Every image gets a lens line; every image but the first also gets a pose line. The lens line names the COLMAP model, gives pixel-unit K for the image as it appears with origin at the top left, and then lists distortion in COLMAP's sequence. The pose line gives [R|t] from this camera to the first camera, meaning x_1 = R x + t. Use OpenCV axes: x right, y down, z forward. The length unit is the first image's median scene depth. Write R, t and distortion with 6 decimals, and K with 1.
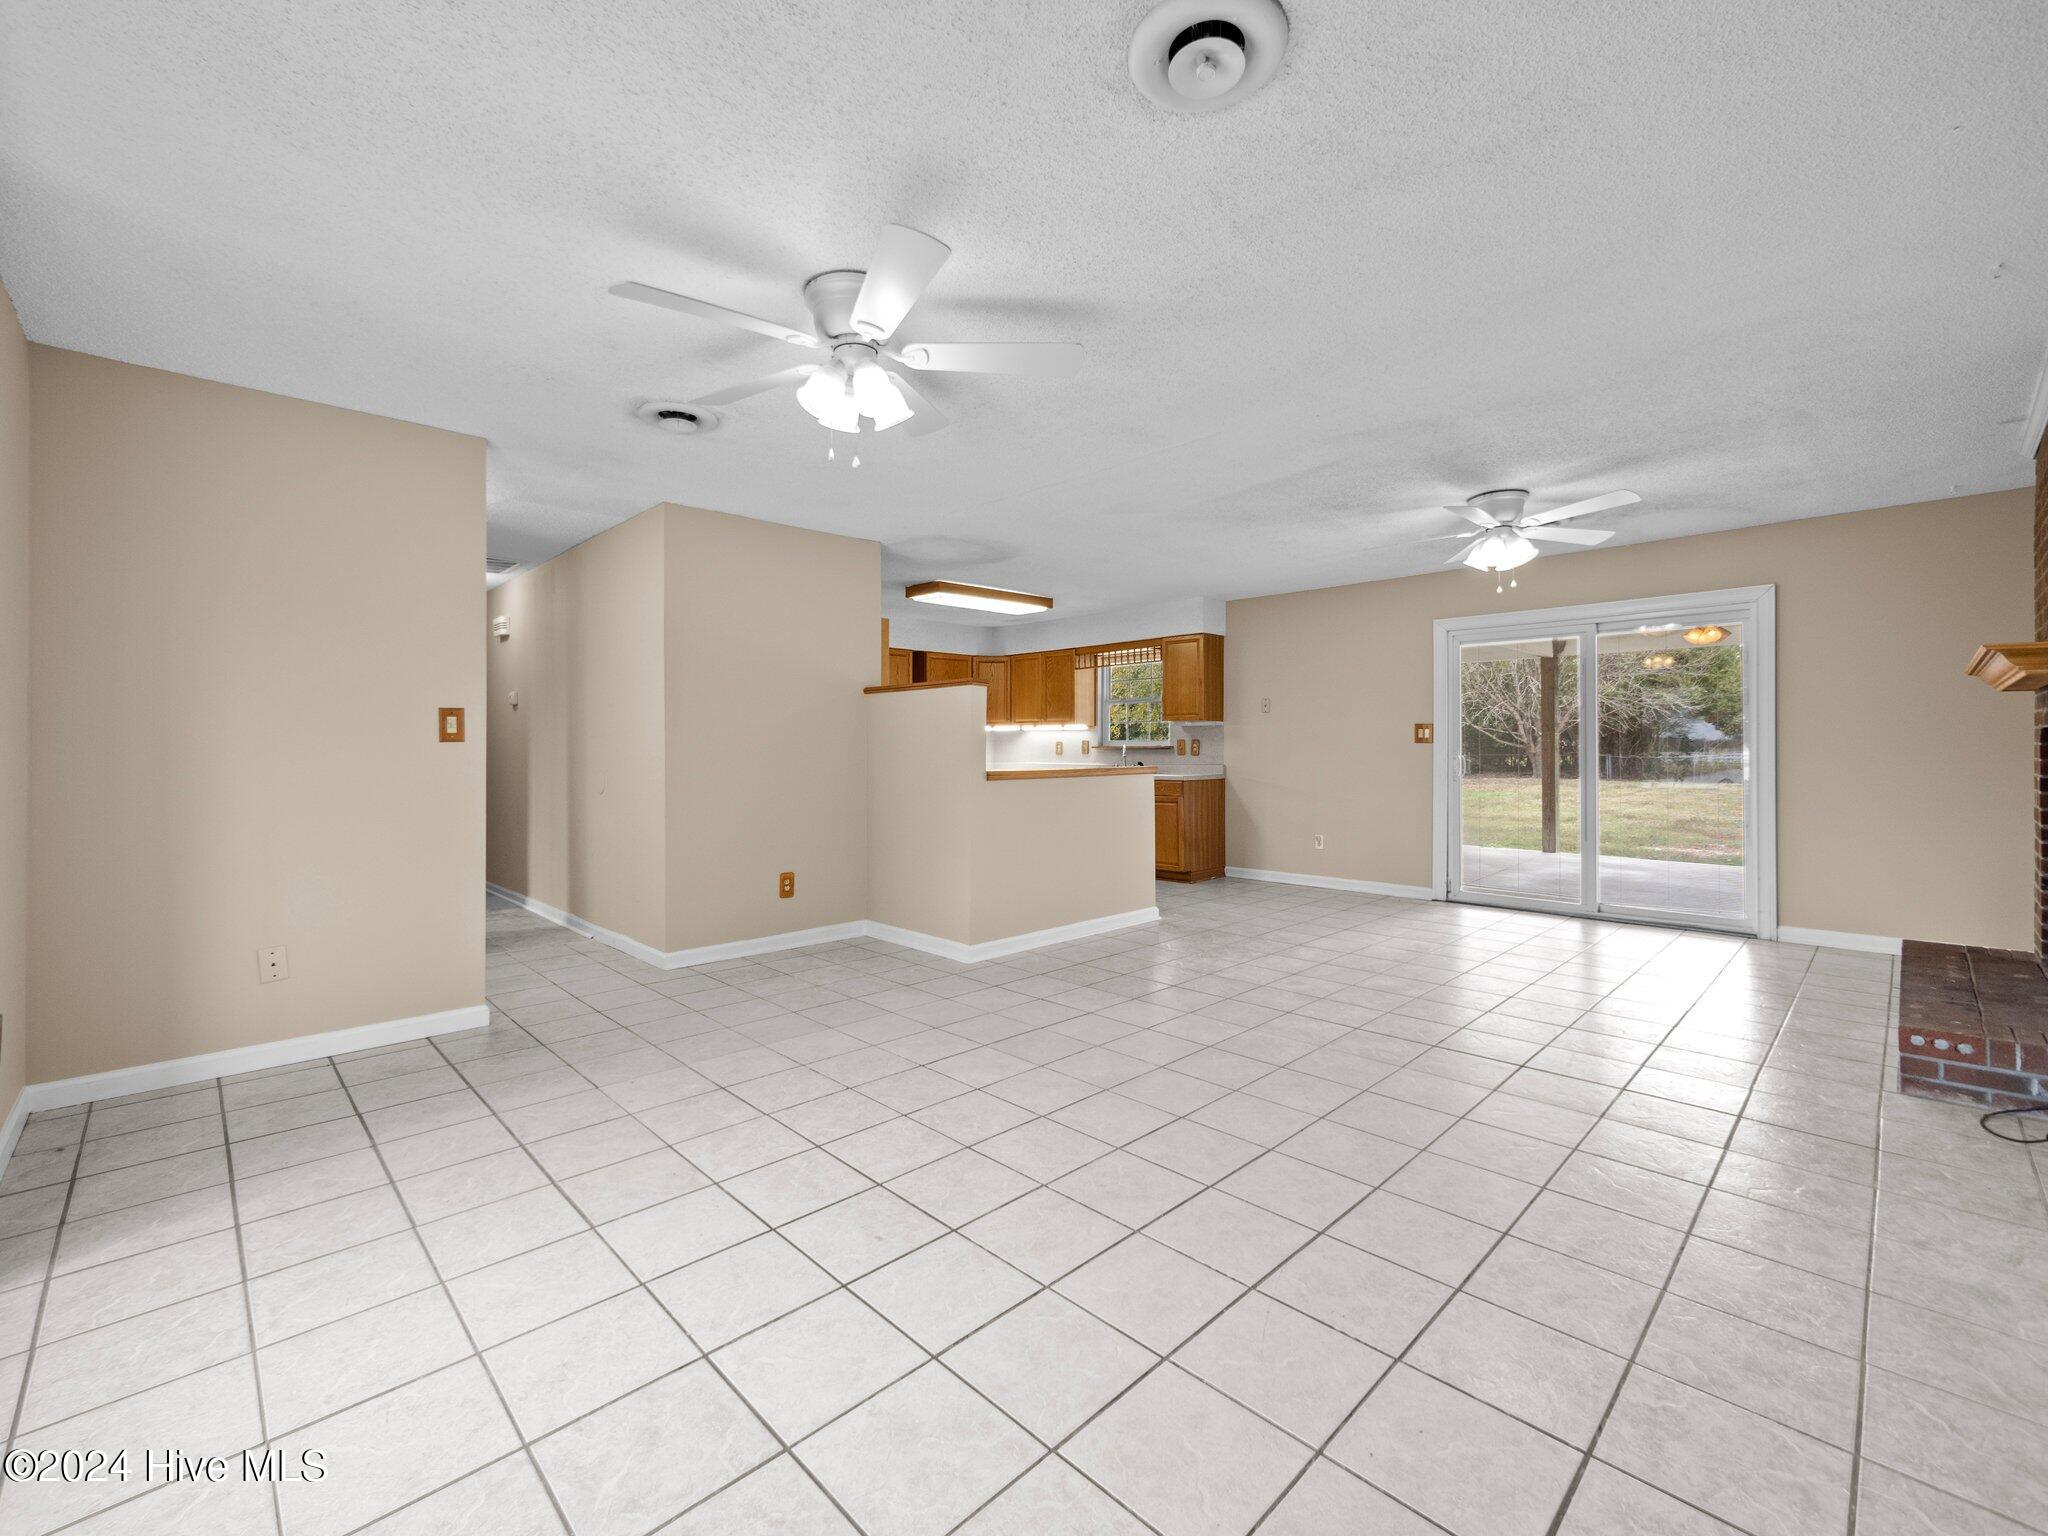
lens RADIAL K [[827.8, 0, 1024.0], [0, 827.8, 768.0], [0, 0, 1]] dist [-0.000080, -0.000005]
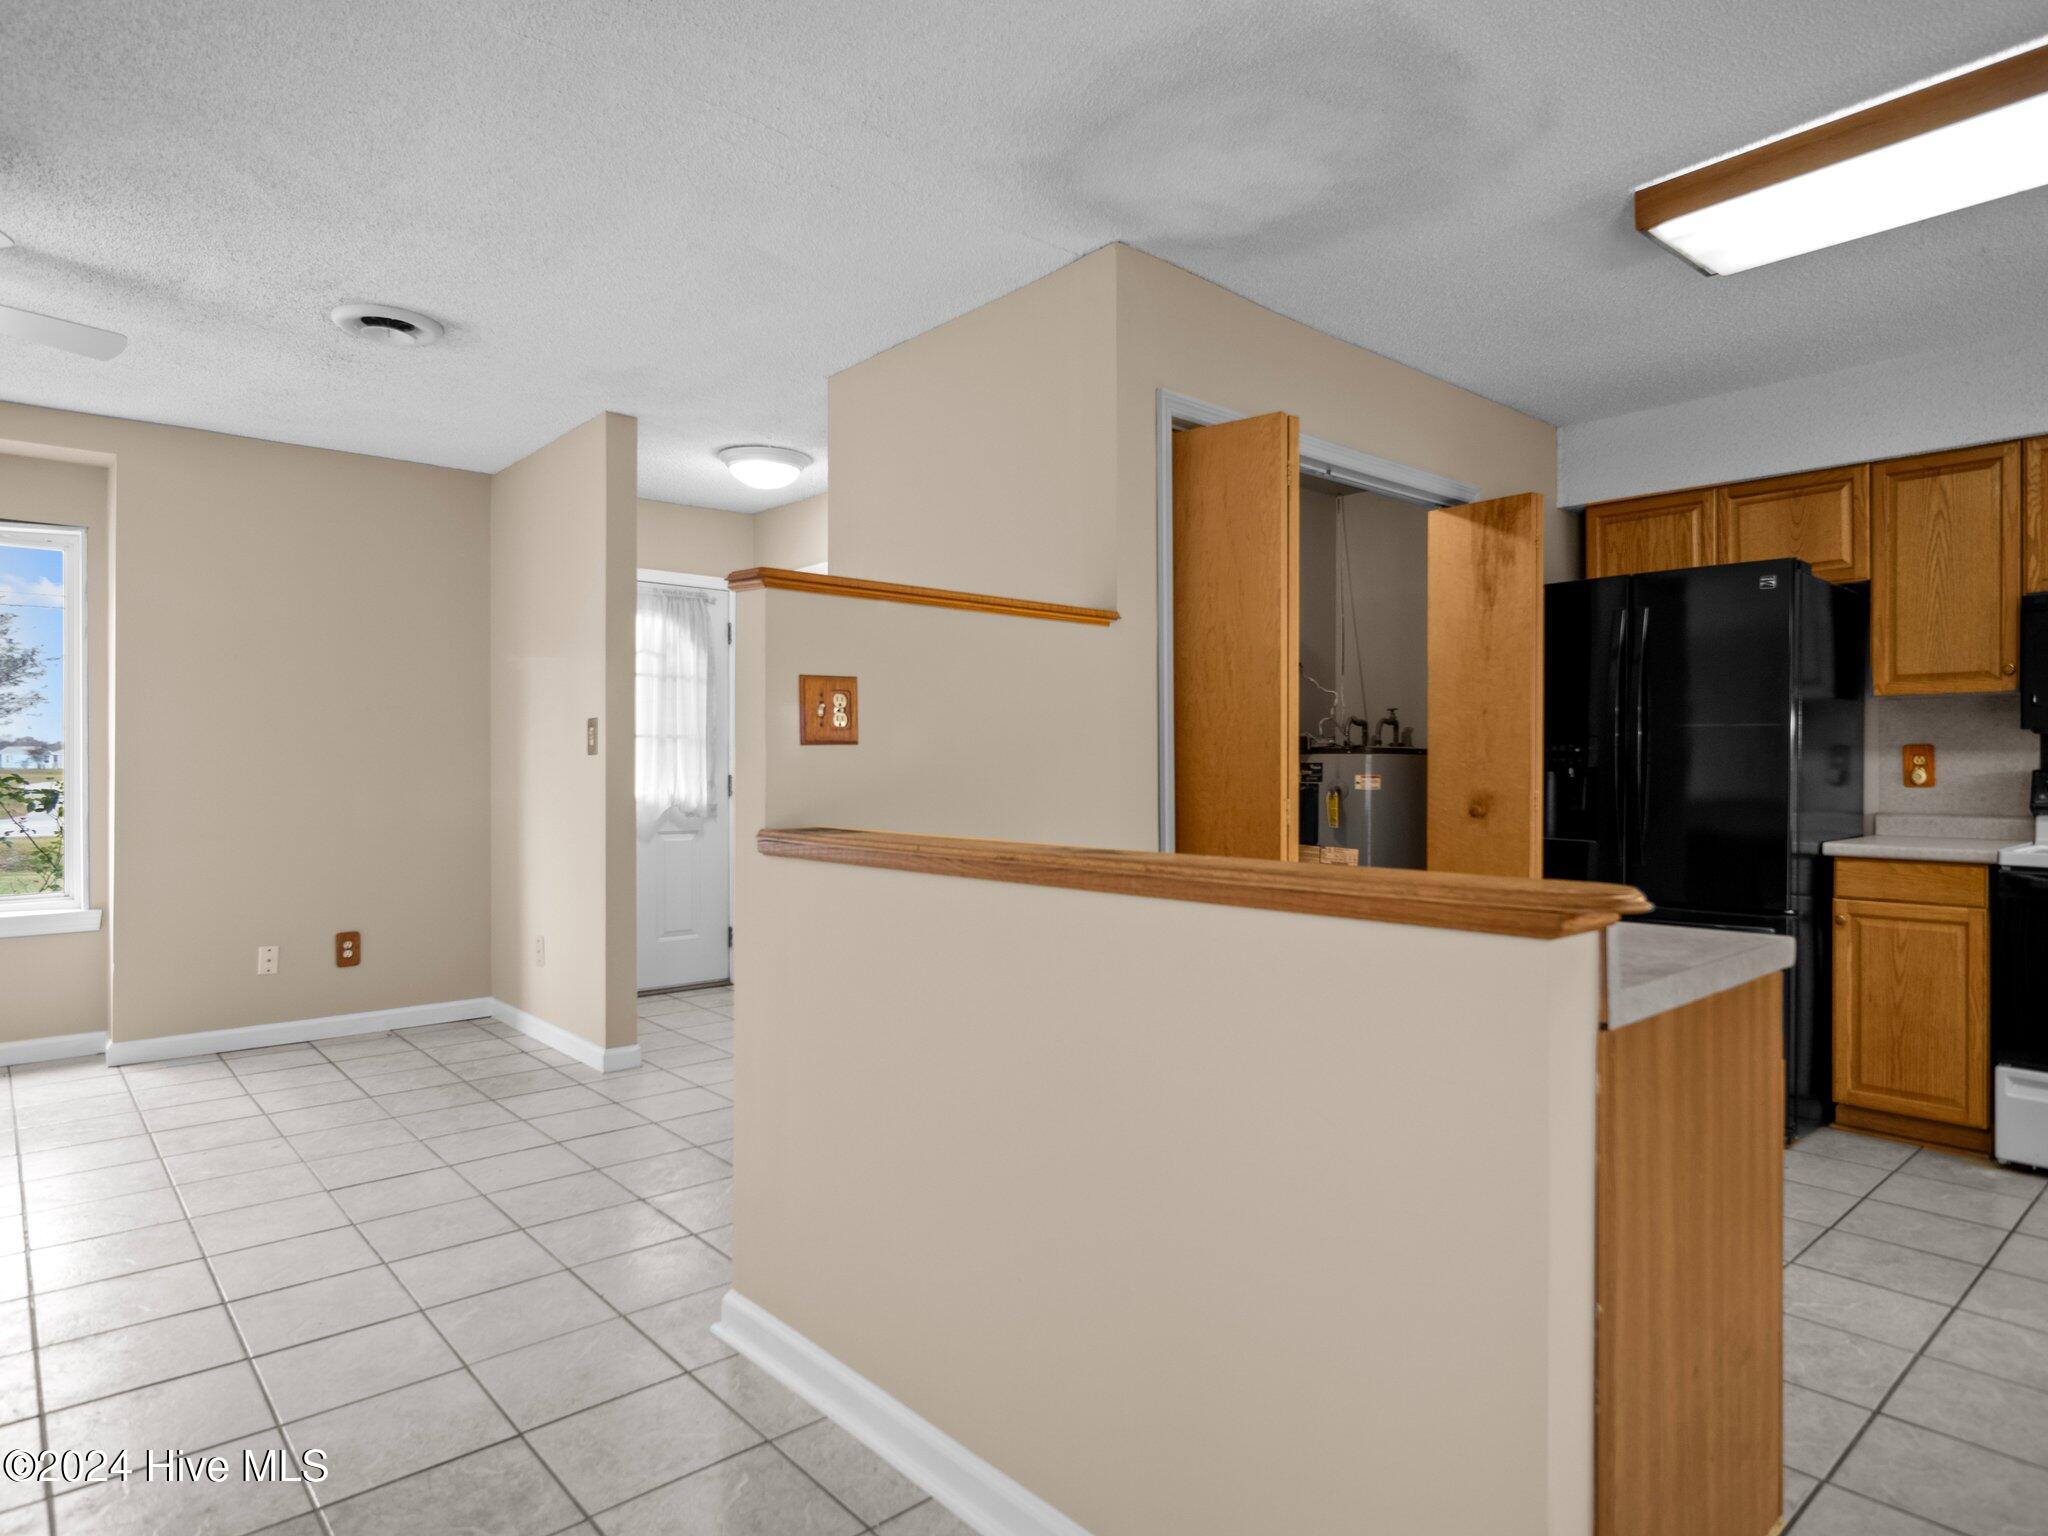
lens RADIAL K [[1212.5, 0, 1024.0], [0, 1212.5, 768.0], [0, 0, 1]] dist [0.016067, 0.000113]
pose [[-0.063586, 0.014455, -0.997872, 0.244441], [-0.020898, 0.999657, 0.015813, -0.018725], [0.997757, 0.021859, -0.063263, 0.596783]]
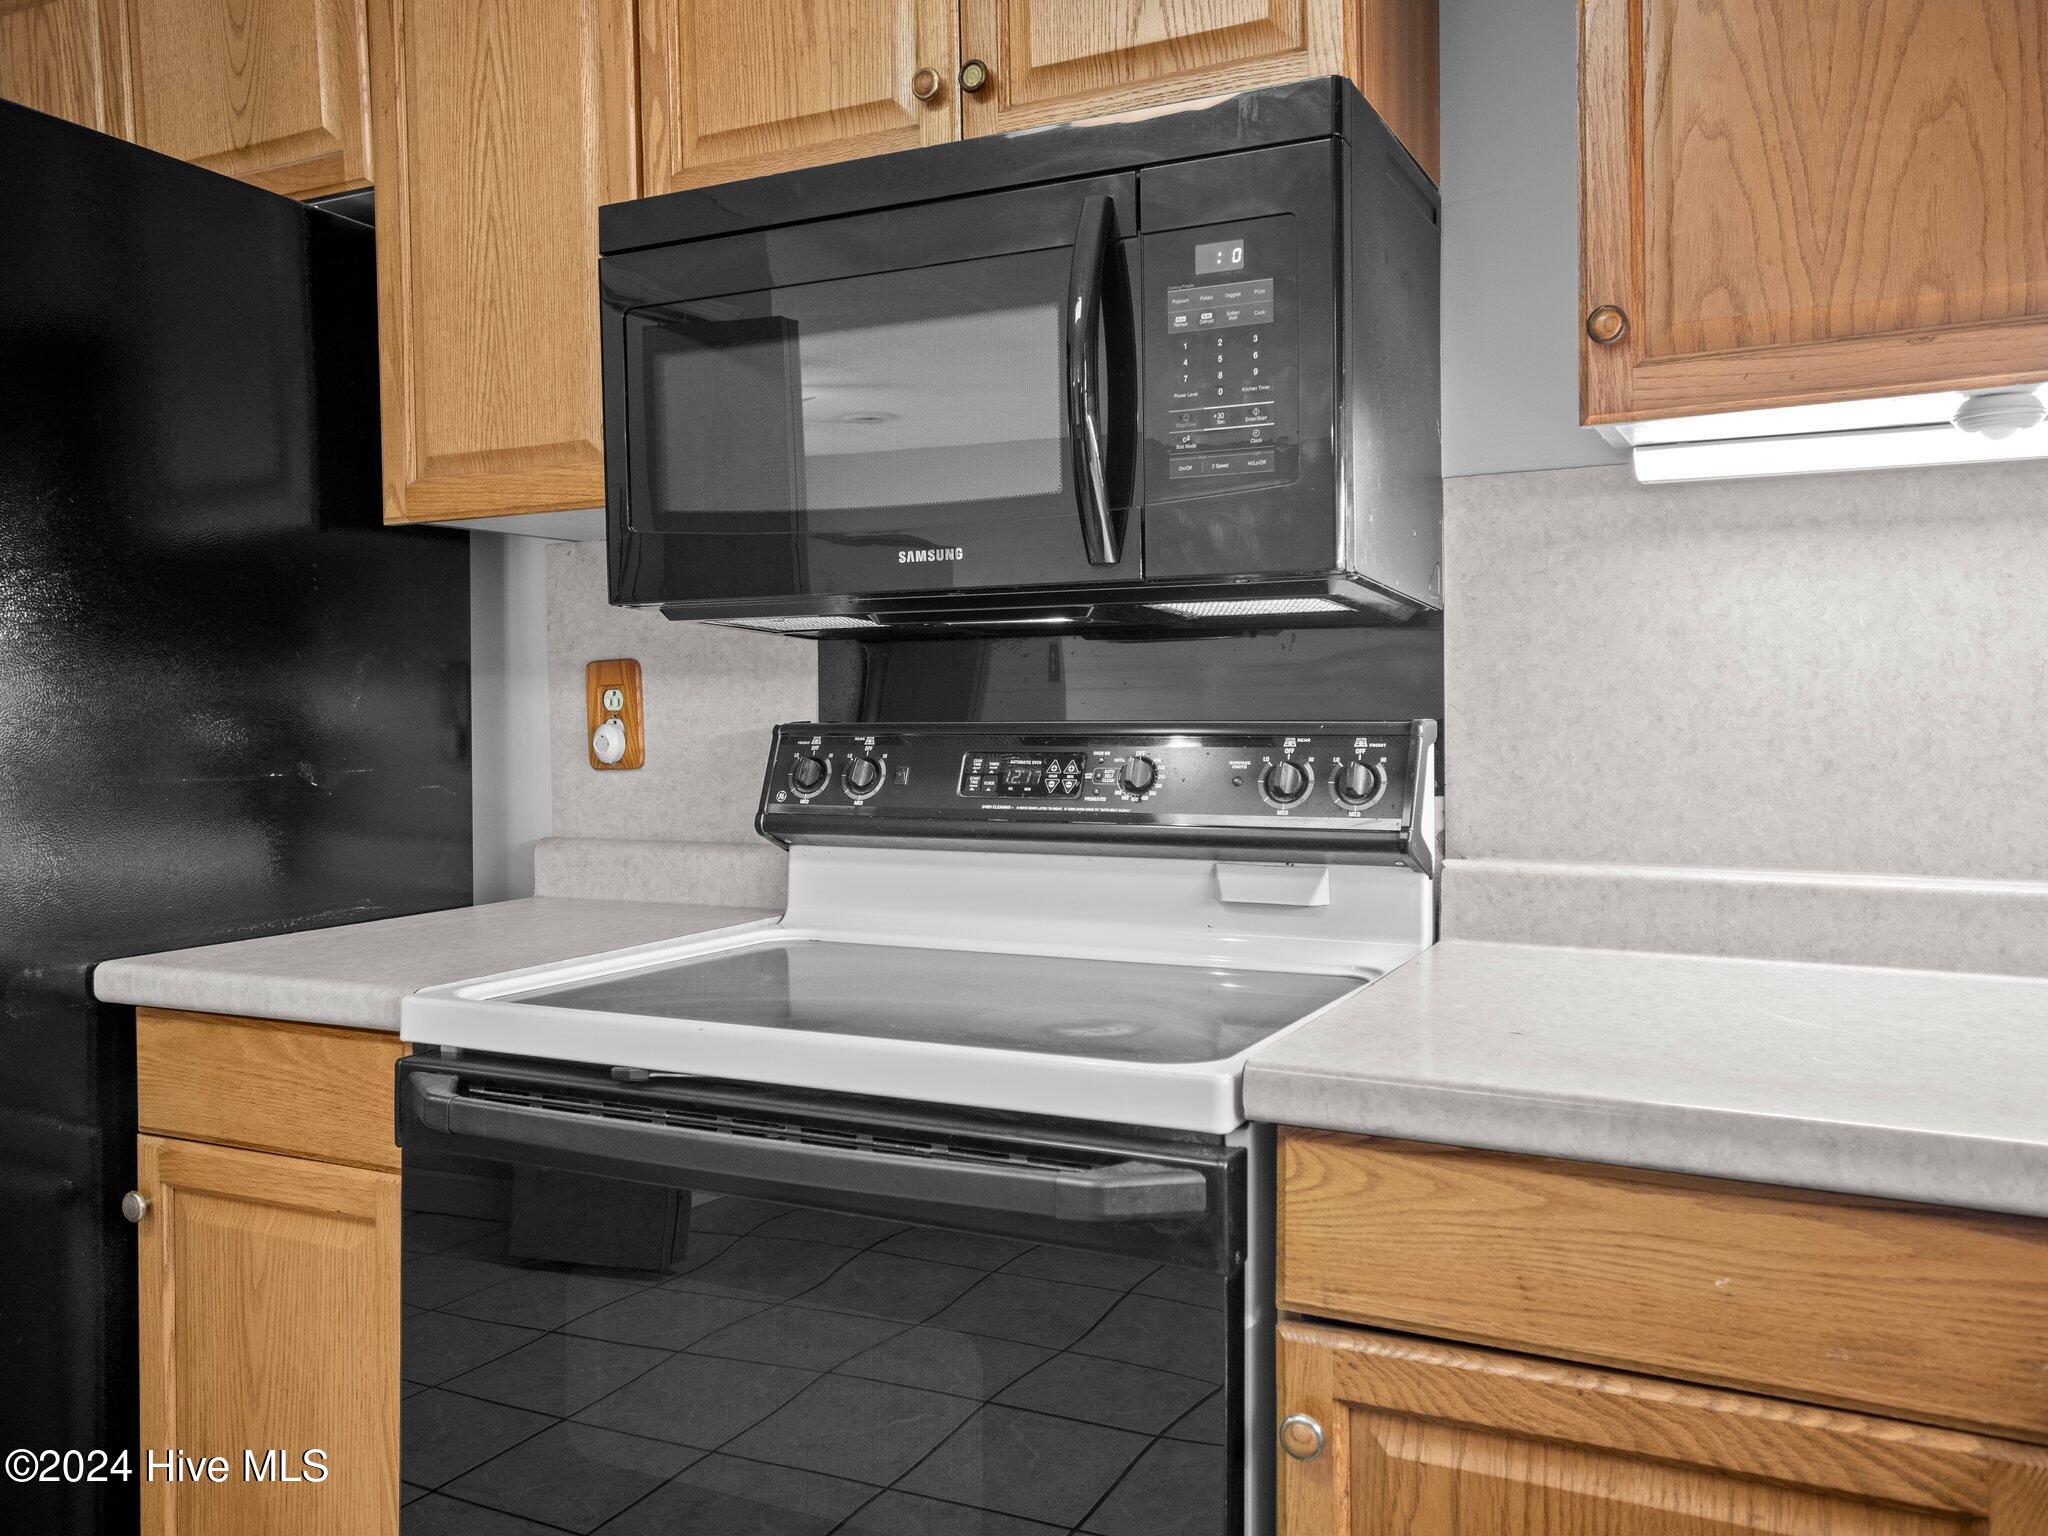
lens RADIAL K [[1627.4, 0, 1022.4], [0, 1627.4, 751.2], [0, 0, 1]] dist [0.006769, 0.008293]
pose [[0.304251, 0.031218, -0.952080, 0.010556], [-0.013857, 0.999502, 0.028345, -0.021609], [0.952491, 0.004569, 0.304532, 0.883051]]
